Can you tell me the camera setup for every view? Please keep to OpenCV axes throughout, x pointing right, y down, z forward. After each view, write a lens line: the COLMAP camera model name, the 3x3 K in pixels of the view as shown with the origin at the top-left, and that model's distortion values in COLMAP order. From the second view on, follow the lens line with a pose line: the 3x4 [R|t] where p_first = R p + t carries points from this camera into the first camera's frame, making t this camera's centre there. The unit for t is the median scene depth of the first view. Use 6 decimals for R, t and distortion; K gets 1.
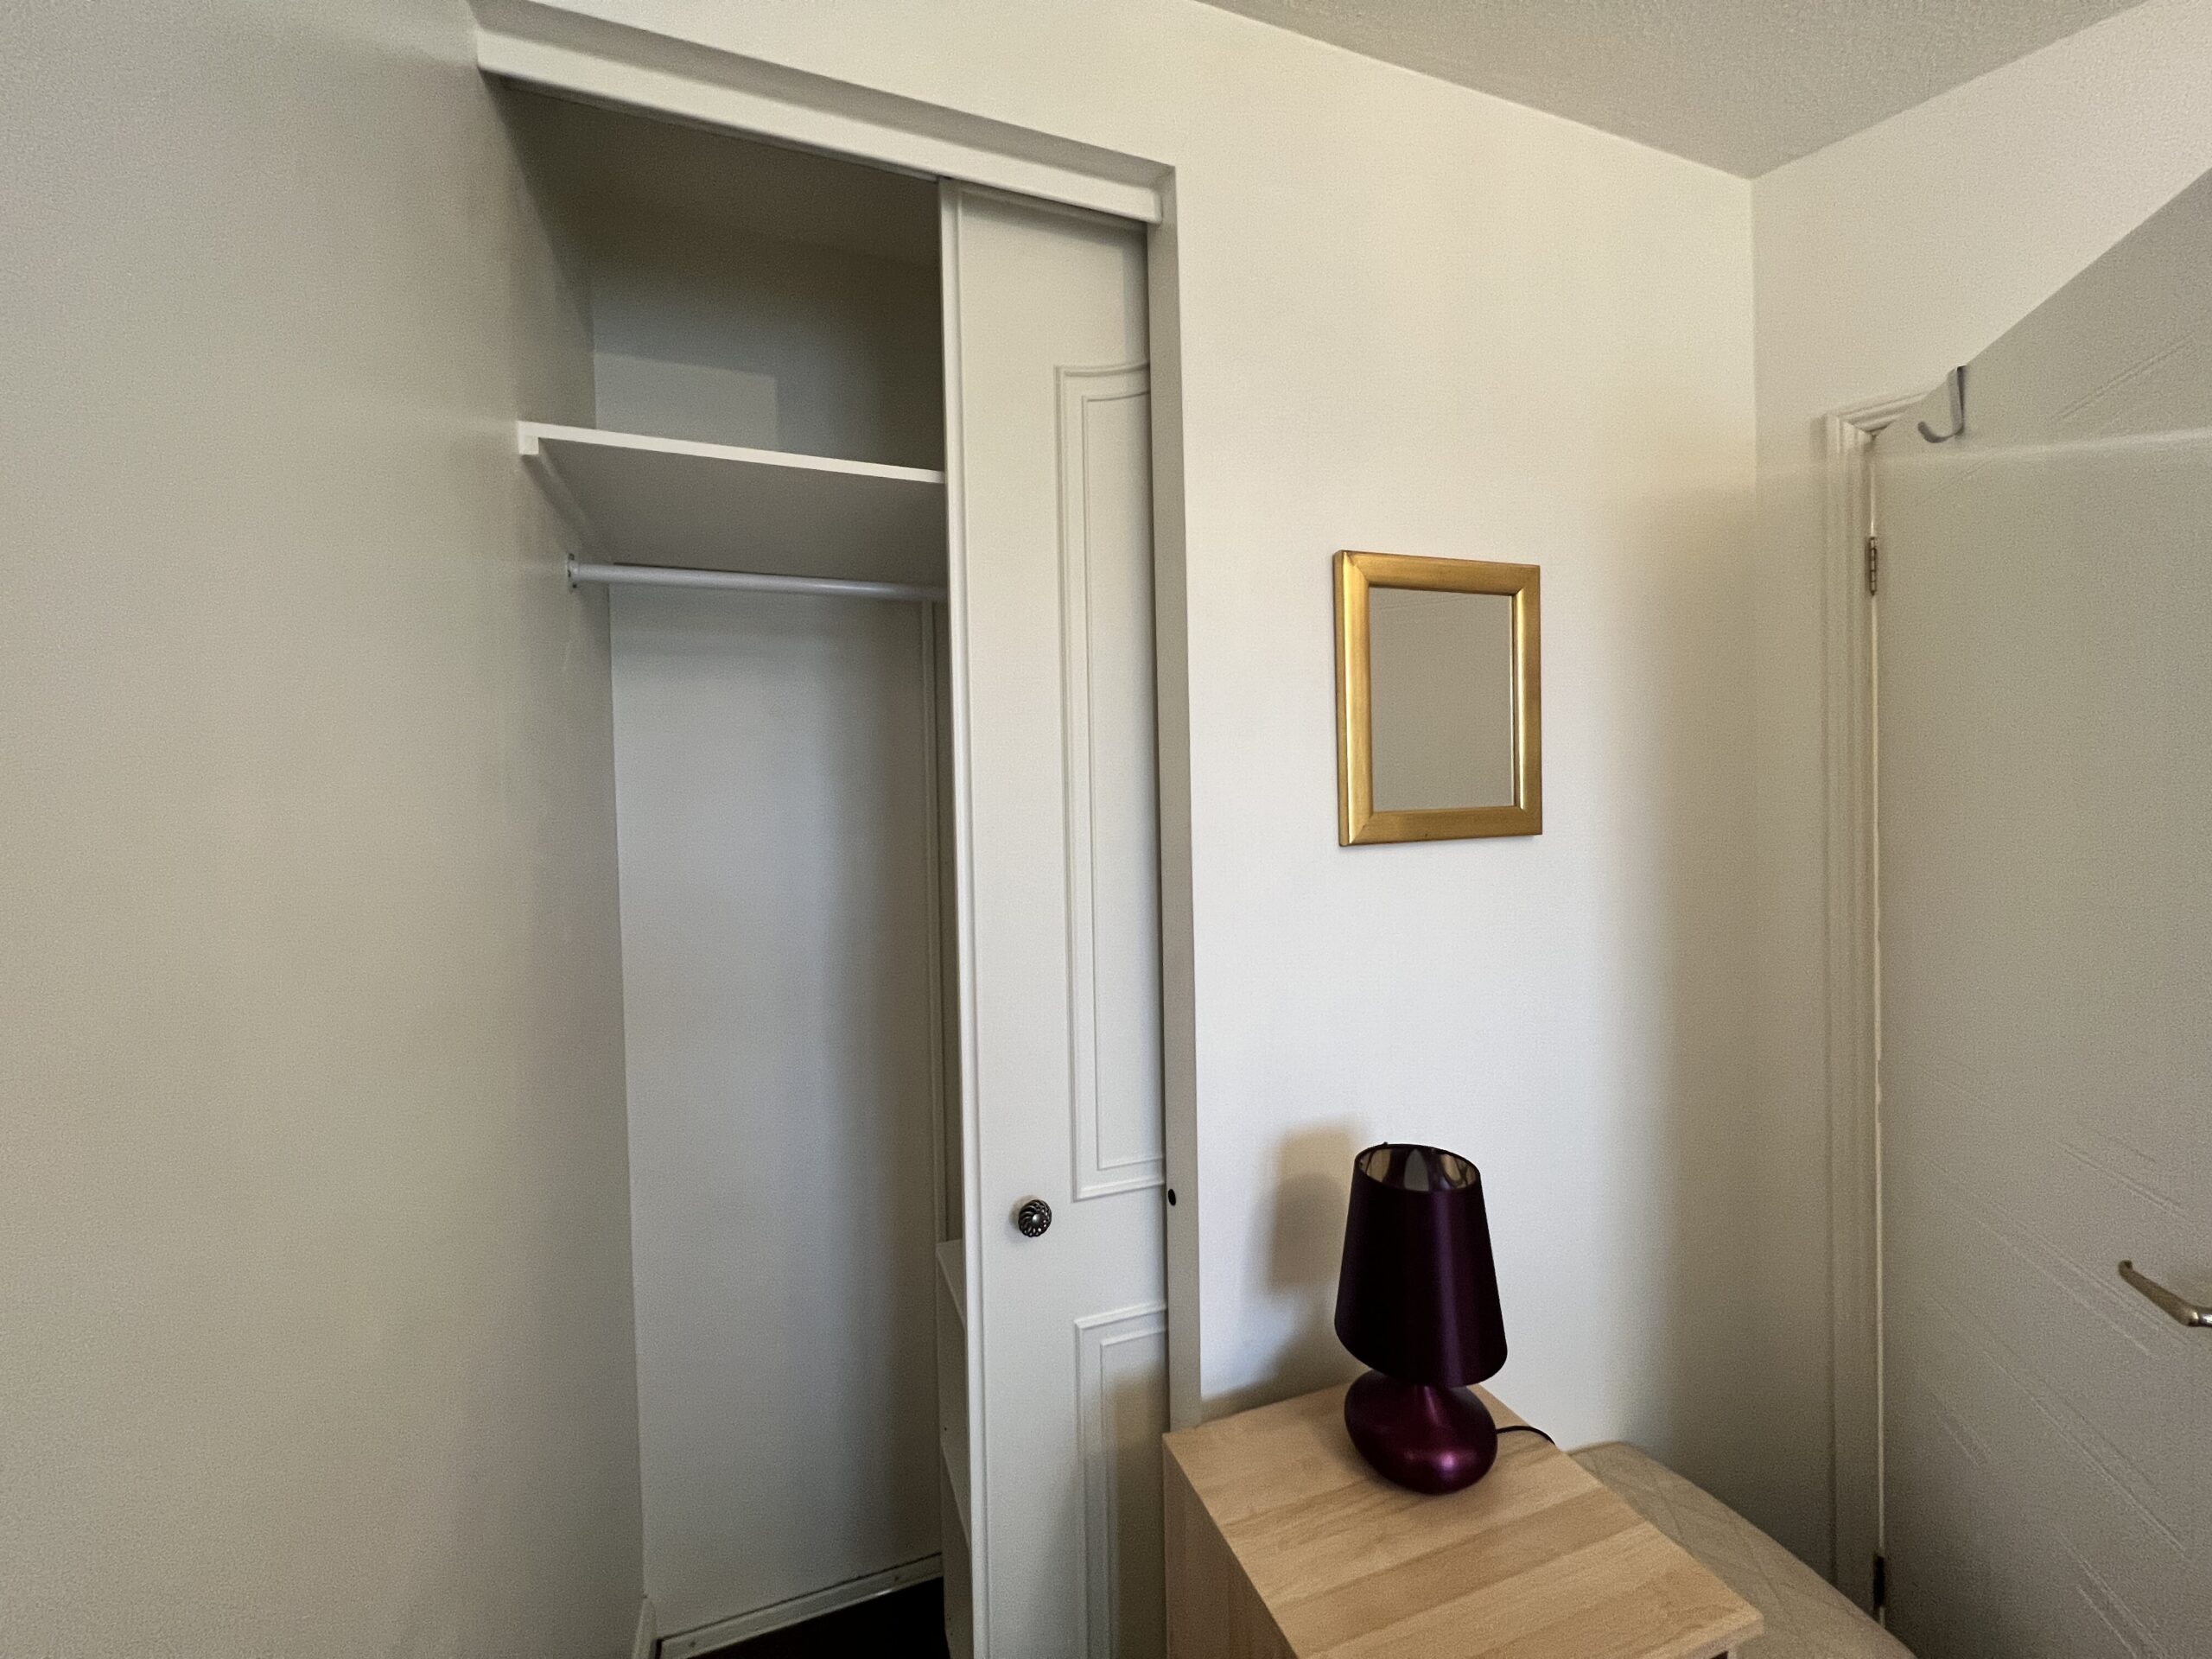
lens RADIAL K [[881.4, 0, 1112.7], [0, 881.4, 812.4], [0, 0, 1]] dist [-0.001044, 0.000270]
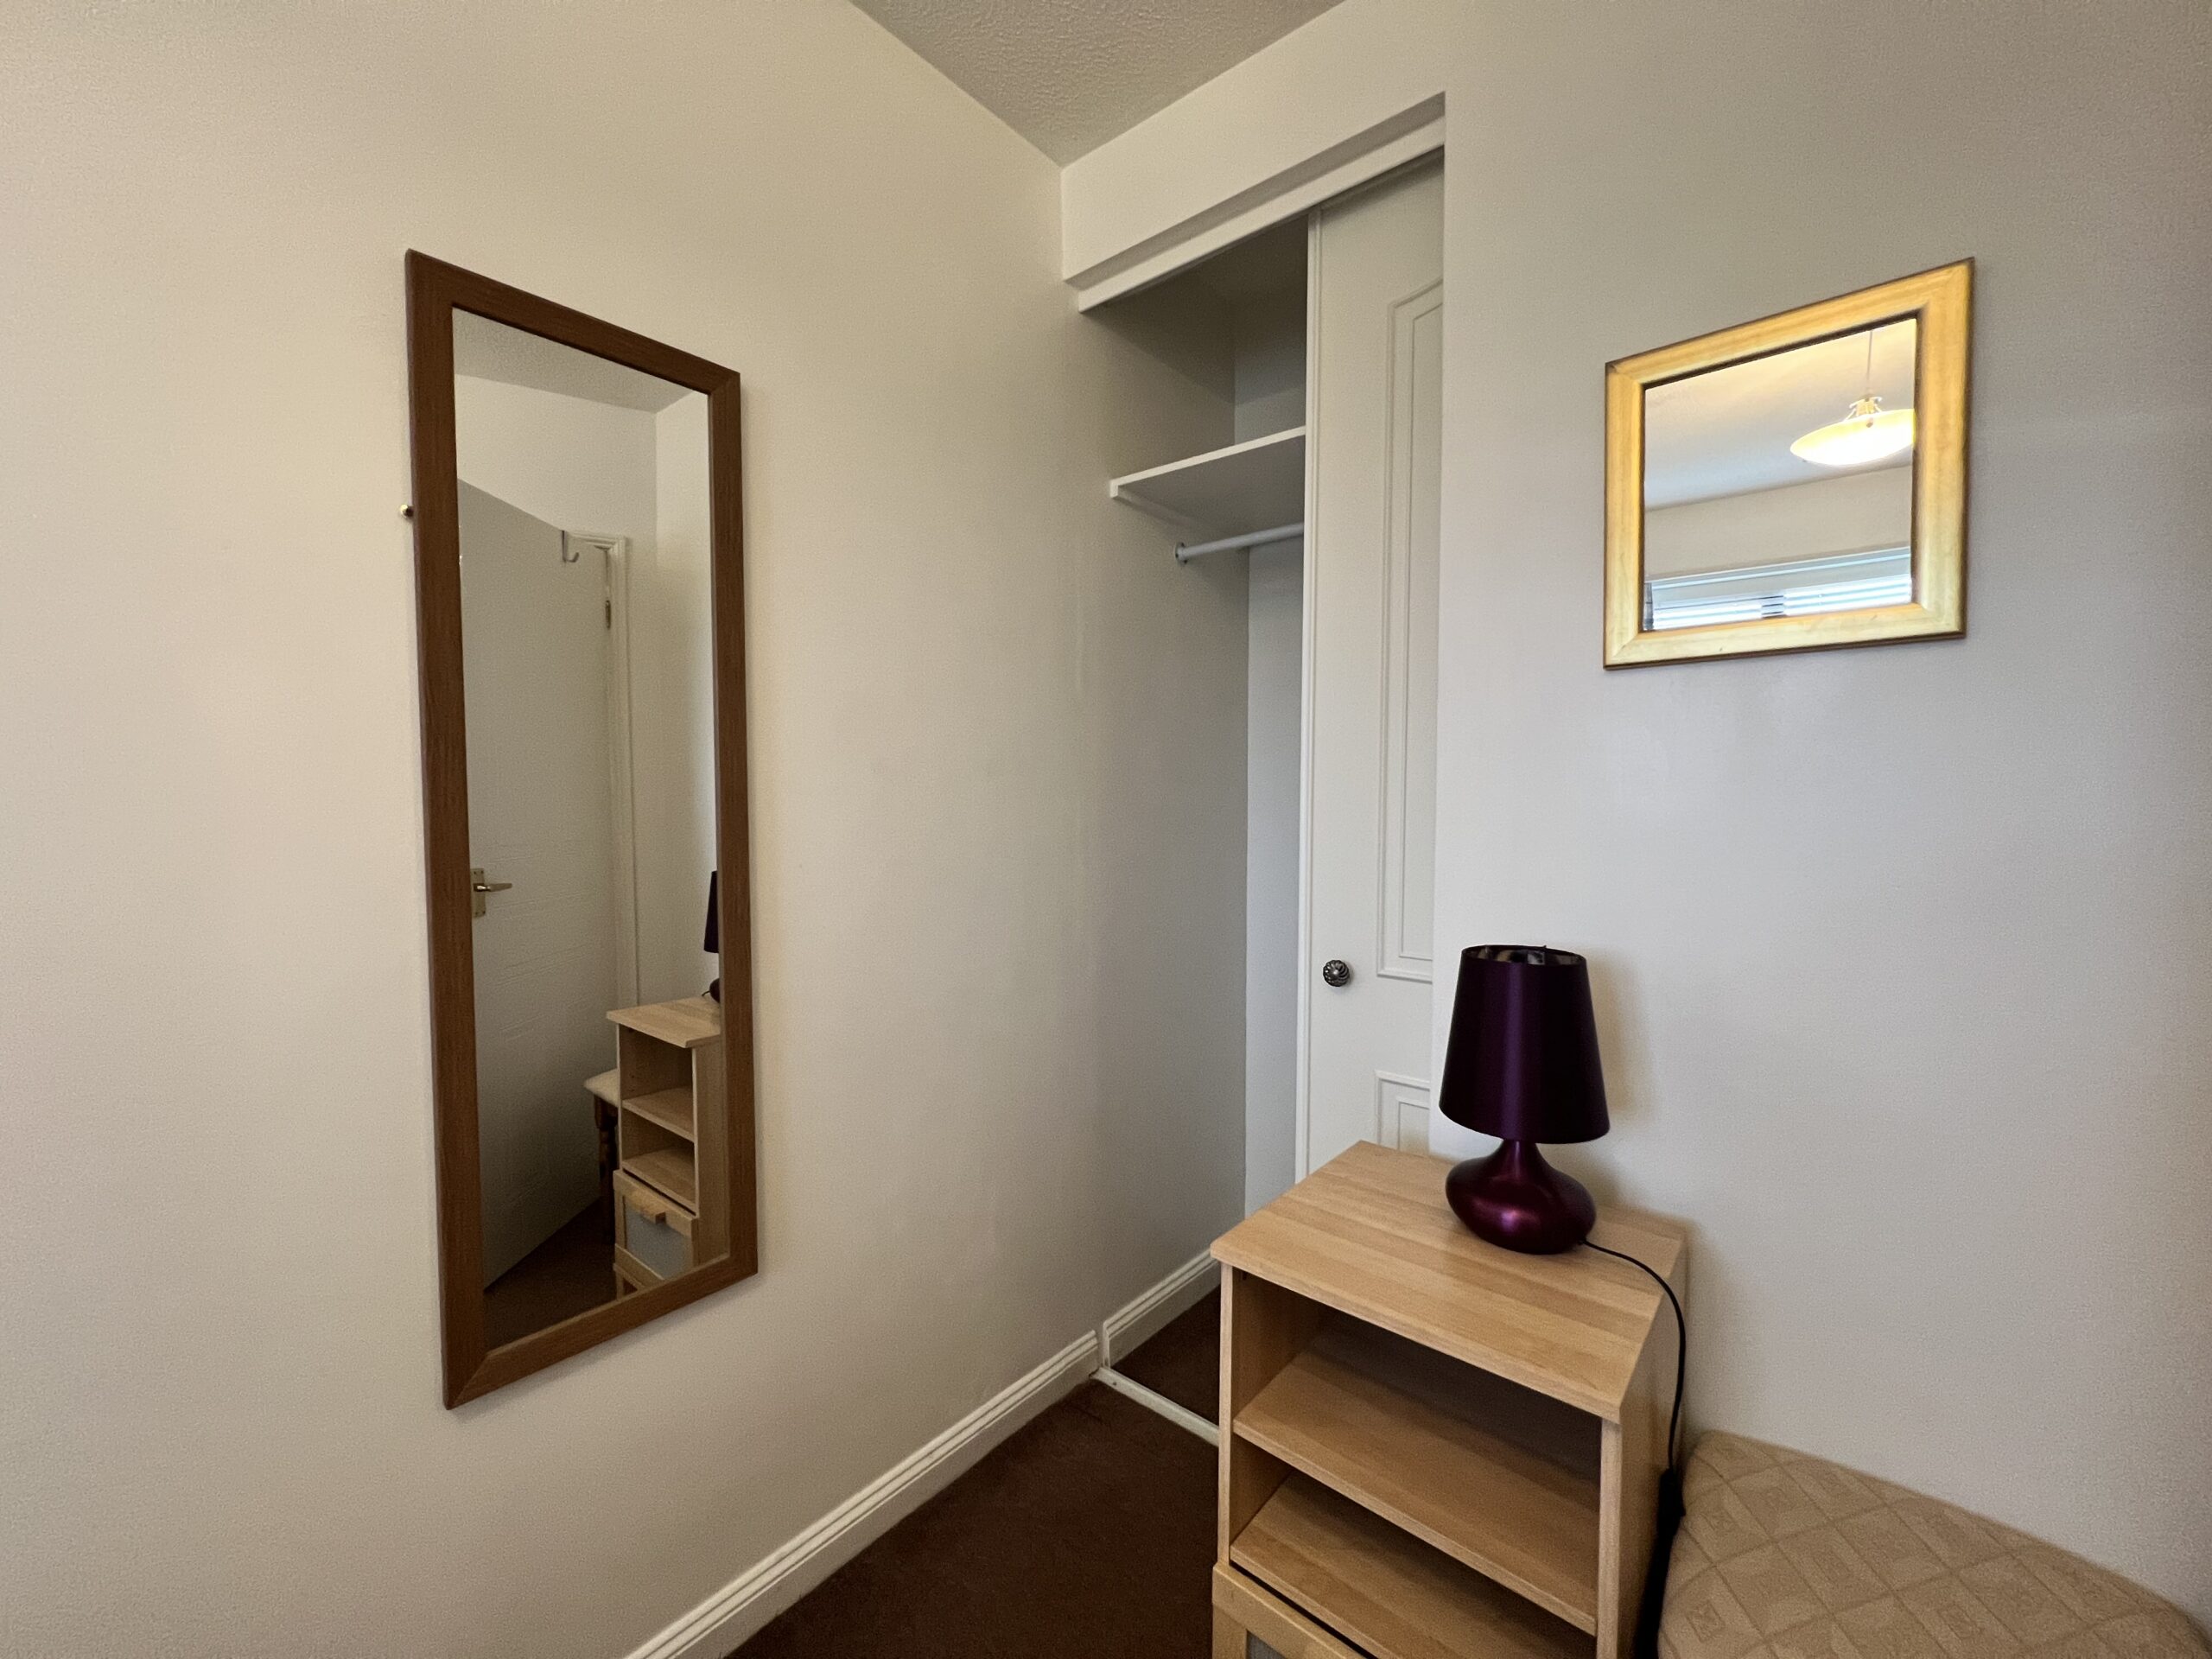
lens RADIAL K [[881.4, 0, 1112.3], [0, 881.4, 829.0], [0, 0, 1]] dist [-0.001044, 0.000270]
pose [[0.501028, 0.056113, -0.863610, 0.903306], [-0.027459, 0.998424, 0.048942, 0.192293], [0.864995, -0.000807, 0.501779, 0.037226]]
